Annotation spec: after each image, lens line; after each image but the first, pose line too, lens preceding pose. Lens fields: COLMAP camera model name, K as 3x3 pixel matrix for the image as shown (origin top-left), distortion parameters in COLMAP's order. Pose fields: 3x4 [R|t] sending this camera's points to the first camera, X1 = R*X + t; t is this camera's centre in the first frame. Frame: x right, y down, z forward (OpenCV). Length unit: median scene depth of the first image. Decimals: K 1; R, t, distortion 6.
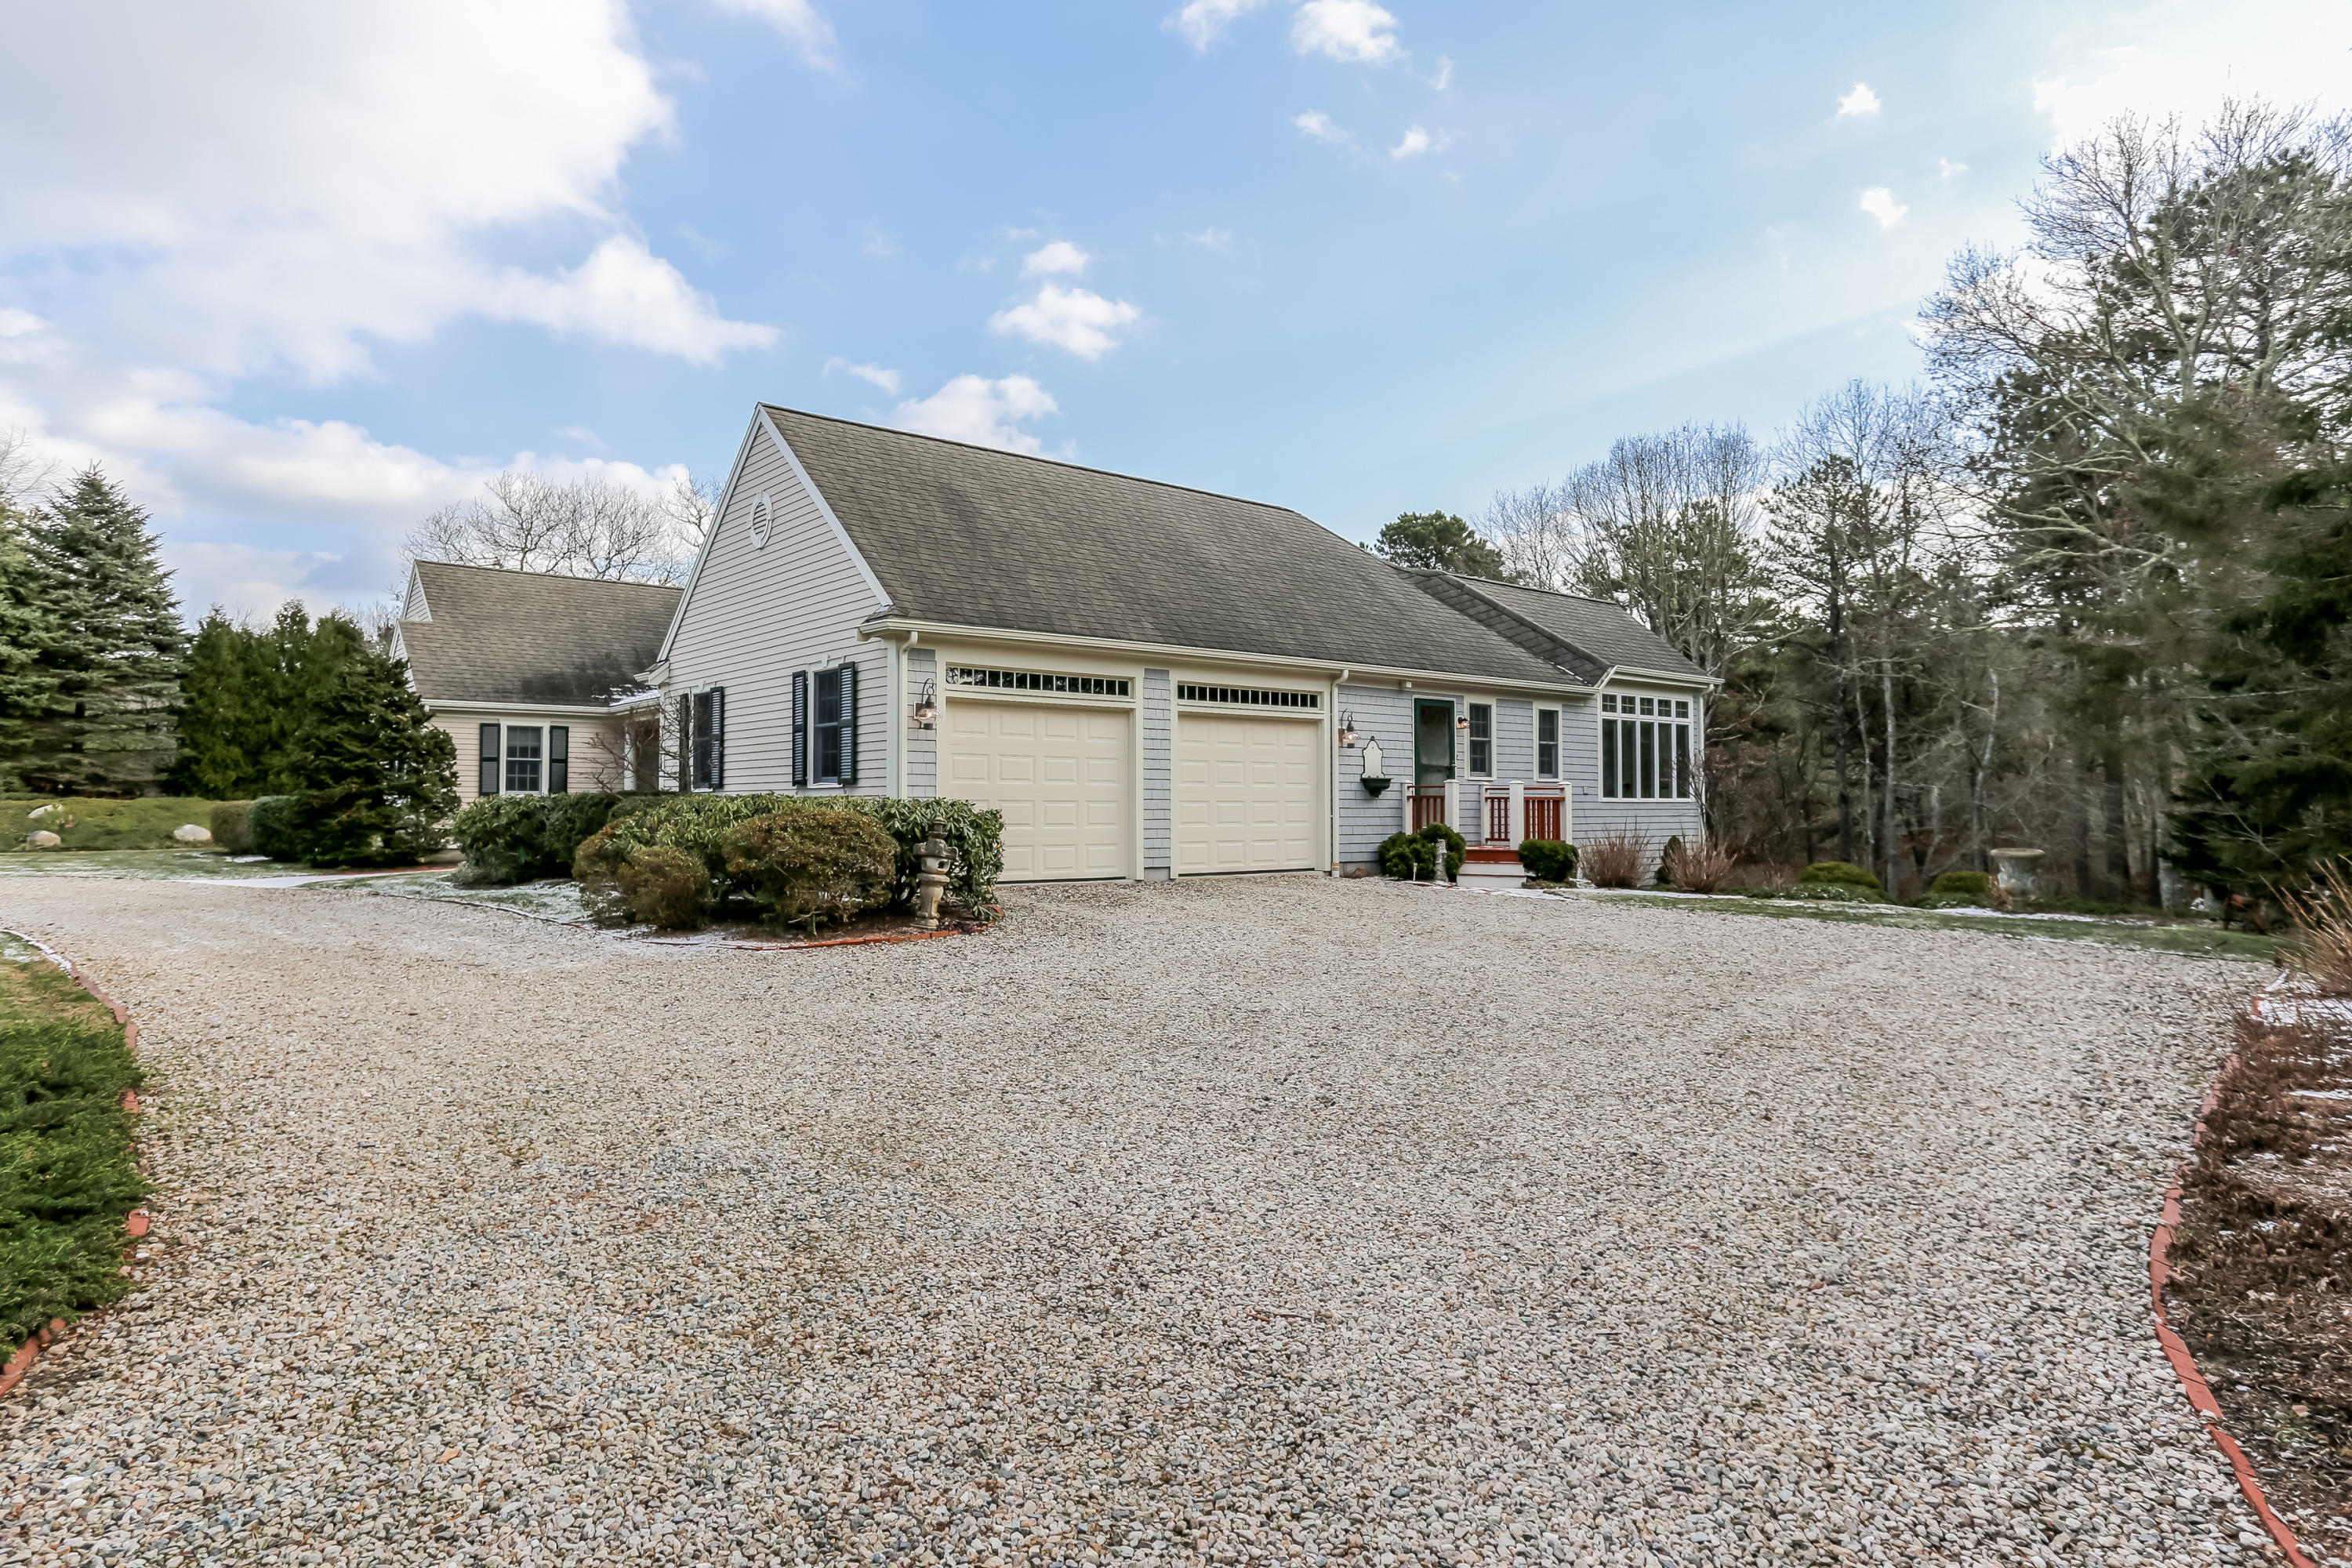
lens RADIAL K [[1397.7, 0, 1176.0], [0, 1397.7, 784.0], [0, 0, 1]] dist [-0.000548, 0.011499]
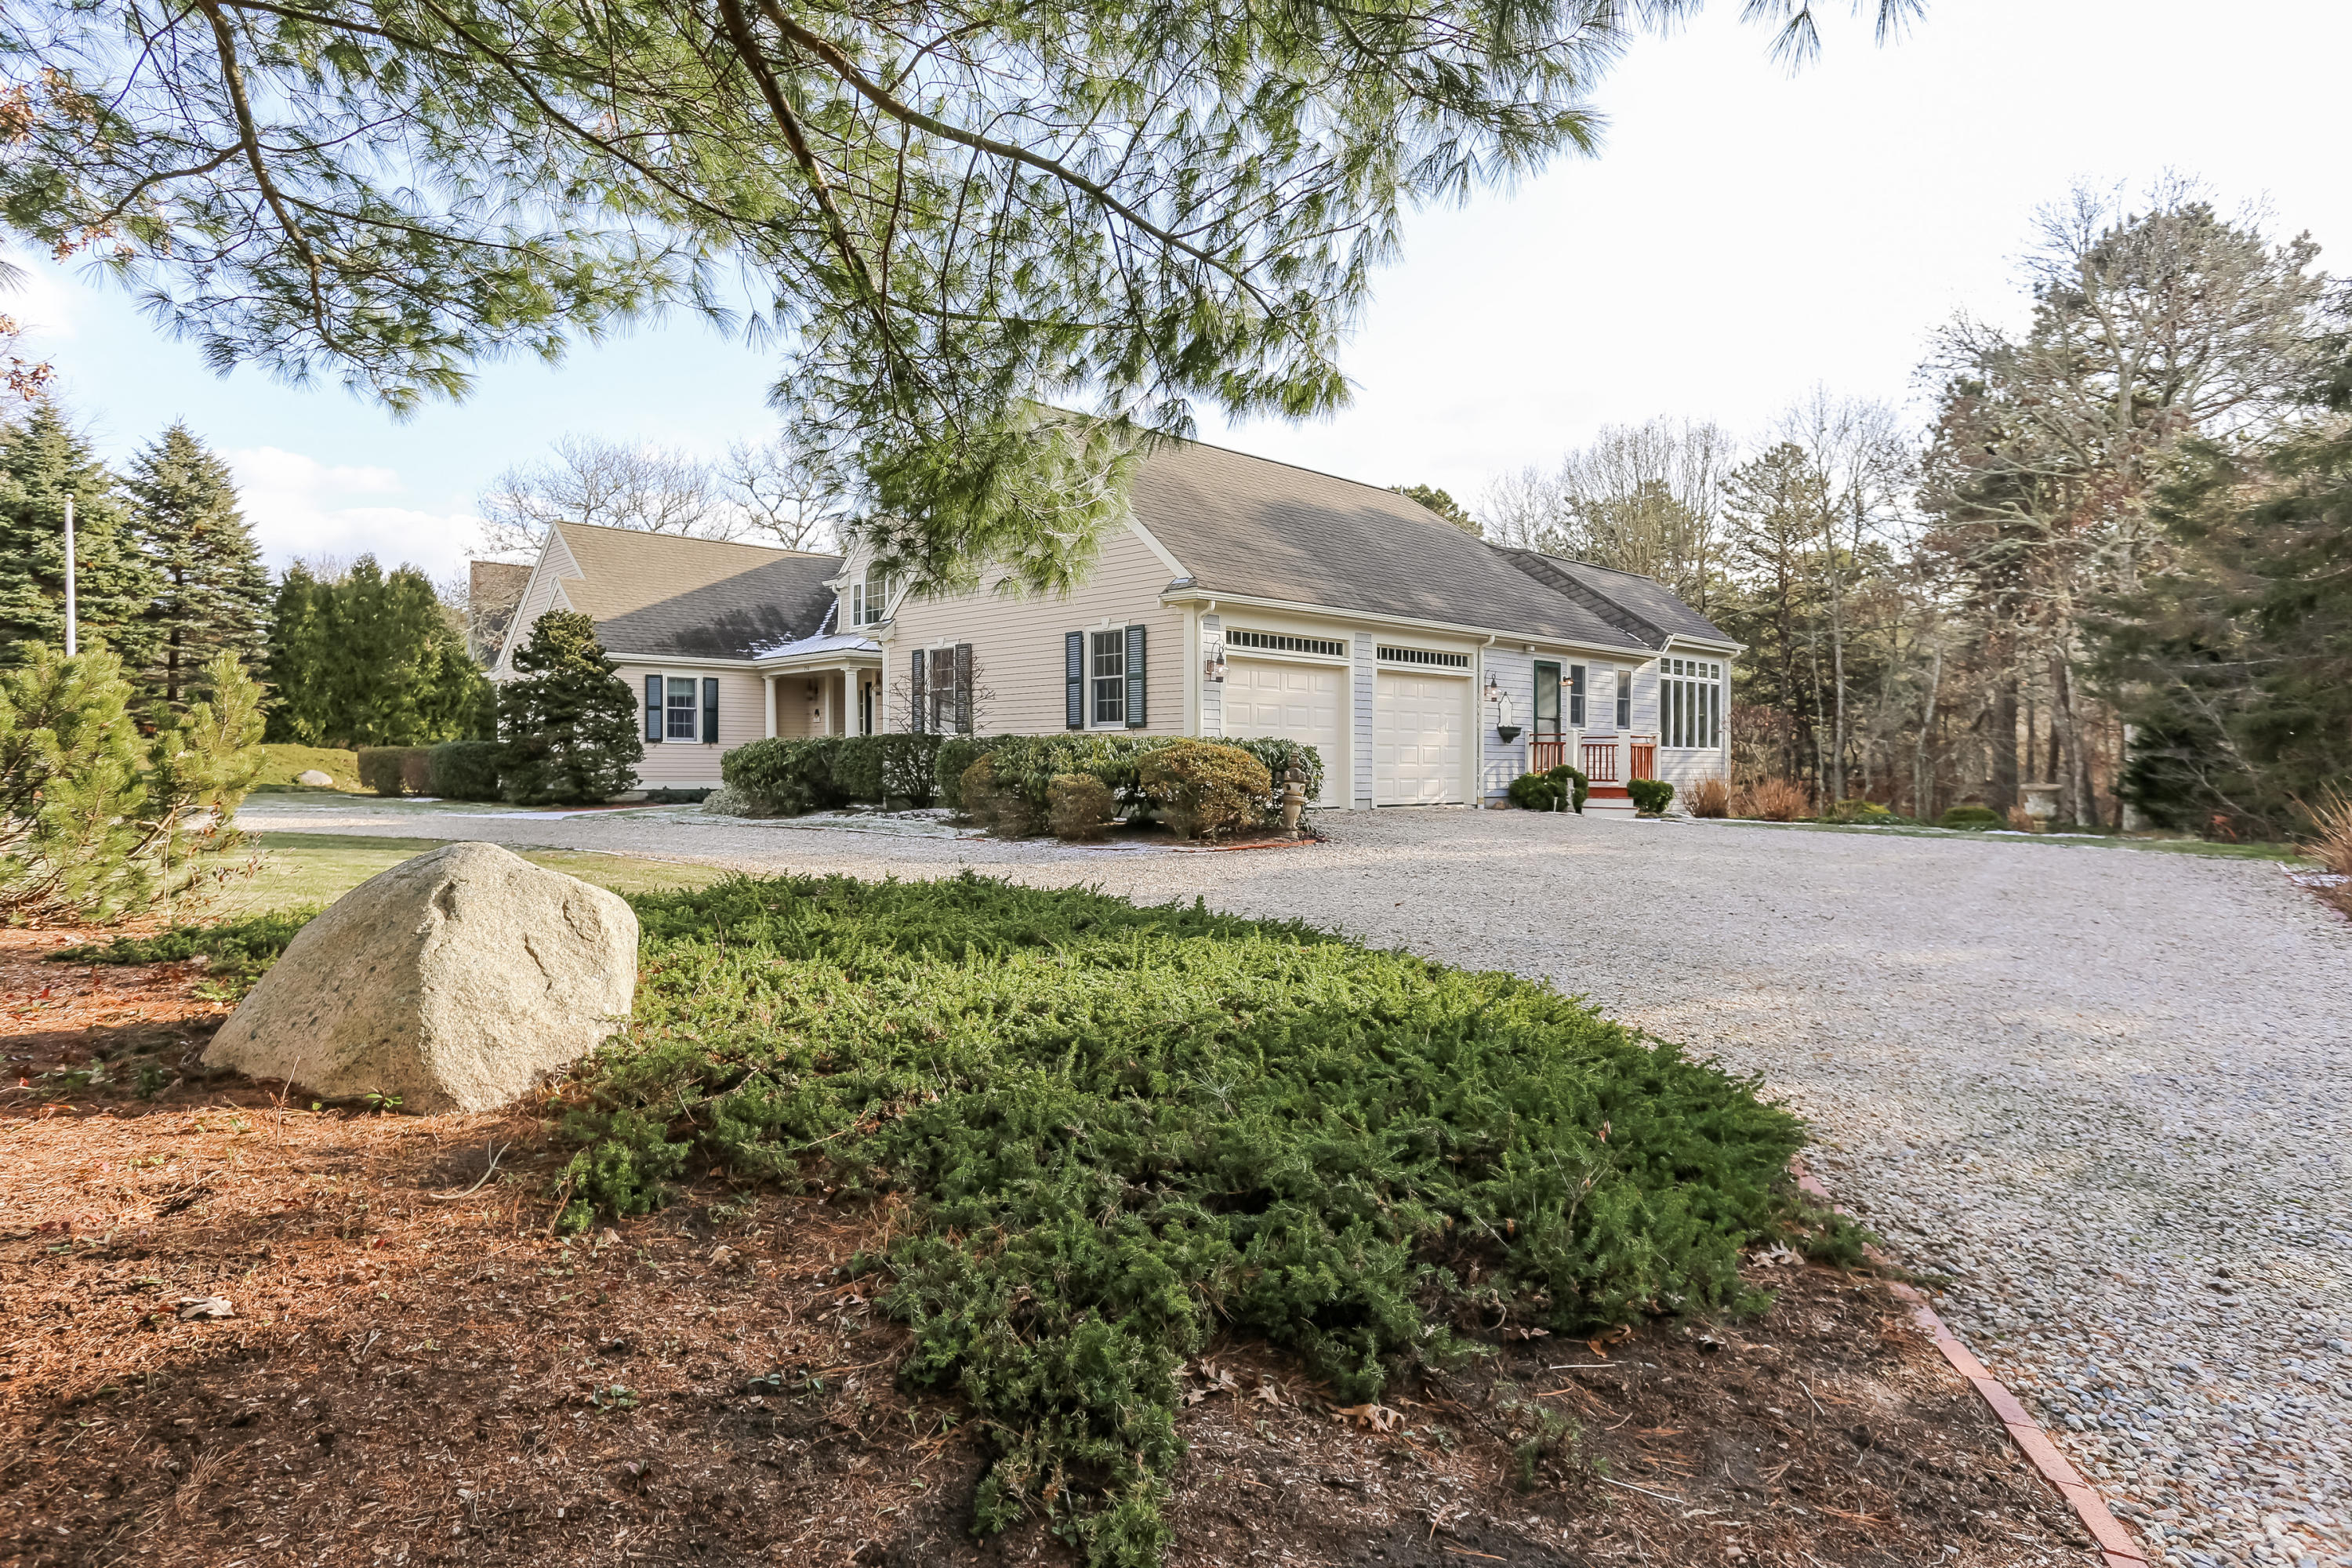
lens RADIAL K [[1413.7, 0, 1176.0], [0, 1413.7, 784.0], [0, 0, 1]] dist [0.000257, 0.000542]
pose [[0.995485, 0.001255, 0.094913, -0.212998], [-0.003886, 0.999613, 0.027540, 0.010367], [-0.094842, -0.027784, 0.995105, -0.141372]]
